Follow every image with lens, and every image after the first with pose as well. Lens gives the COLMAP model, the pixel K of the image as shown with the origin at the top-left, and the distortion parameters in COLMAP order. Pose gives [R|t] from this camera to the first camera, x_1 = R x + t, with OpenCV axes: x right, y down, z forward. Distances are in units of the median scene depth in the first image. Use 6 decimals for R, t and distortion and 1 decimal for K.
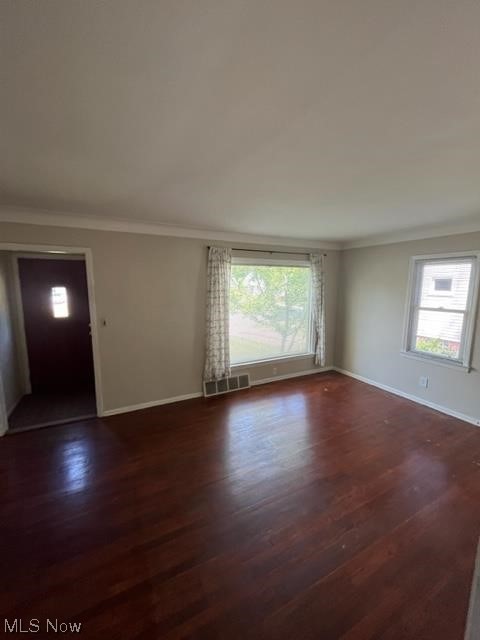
lens RADIAL K [[256.4, 0, 241.8], [0, 256.4, 319.2], [0, 0, 1]] dist [0.000010, 0.000004]
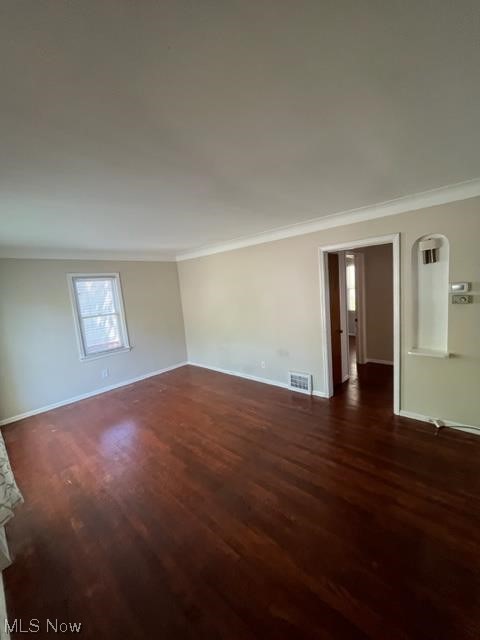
lens RADIAL K [[256.4, 0, 241.8], [0, 256.4, 319.2], [0, 0, 1]] dist [0.000010, 0.000004]
pose [[-0.343209, -0.096619, 0.934276, -0.663910], [0.202236, 0.963763, 0.173961, -0.094037], [-0.917229, 0.248649, -0.311232, 0.700411]]
